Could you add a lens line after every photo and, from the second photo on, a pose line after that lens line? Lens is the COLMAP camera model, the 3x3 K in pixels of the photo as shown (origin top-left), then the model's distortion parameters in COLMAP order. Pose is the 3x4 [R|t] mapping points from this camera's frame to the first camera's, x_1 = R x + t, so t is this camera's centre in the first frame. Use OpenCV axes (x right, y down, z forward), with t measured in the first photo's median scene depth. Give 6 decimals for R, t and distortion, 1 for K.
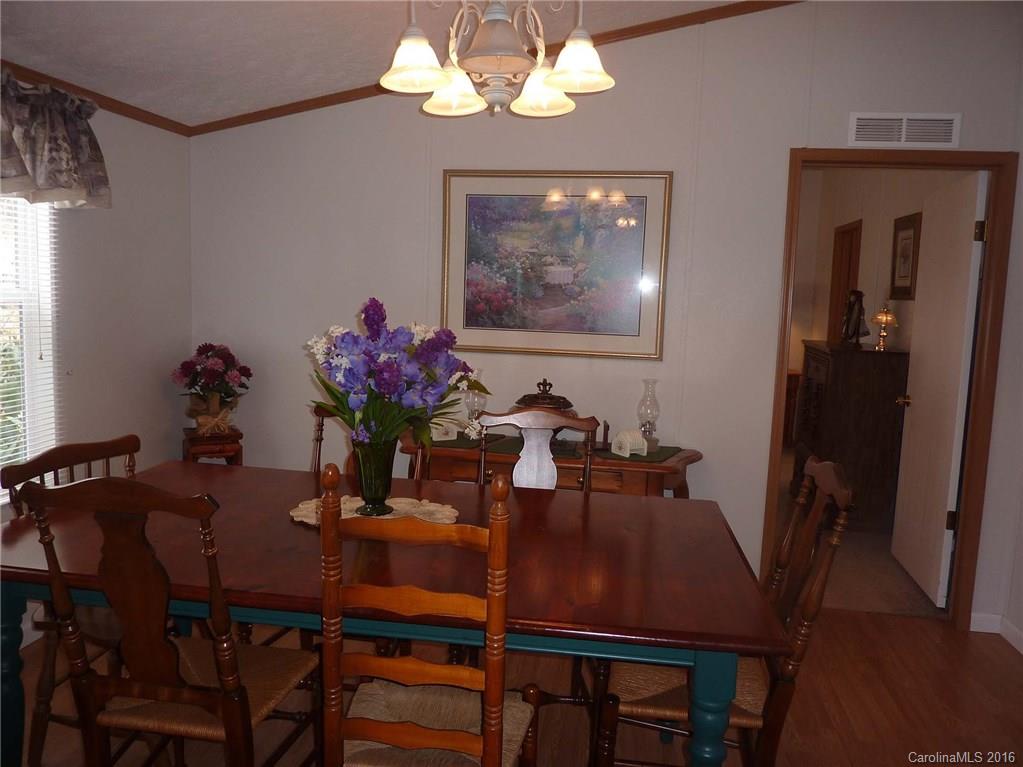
lens RADIAL K [[767.5, 0, 511.3], [0, 767.5, 383.3], [0, 0, 1]] dist [-0.051530, -0.003831]
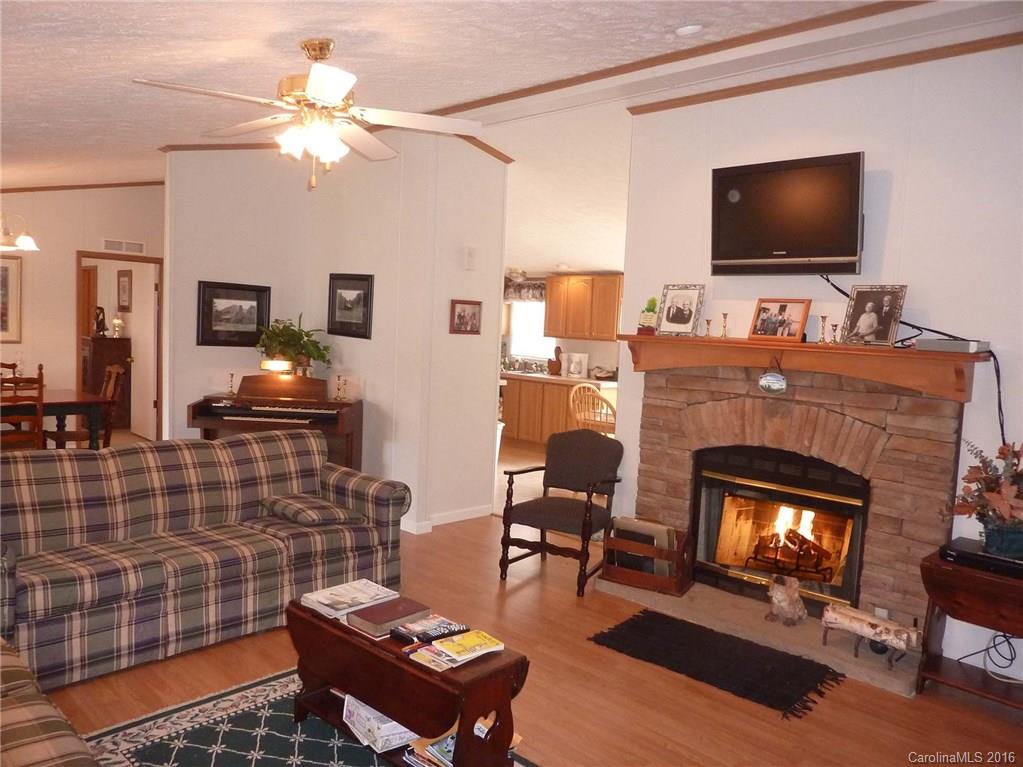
lens RADIAL K [[767.5, 0, 510.4], [0, 767.5, 378.7], [0, 0, 1]] dist [-0.051530, -0.003831]
pose [[0.572811, -0.067726, 0.816885, -0.733371], [0.073126, 0.996829, 0.031367, 0.103343], [-0.816419, 0.041768, 0.575948, -1.315193]]
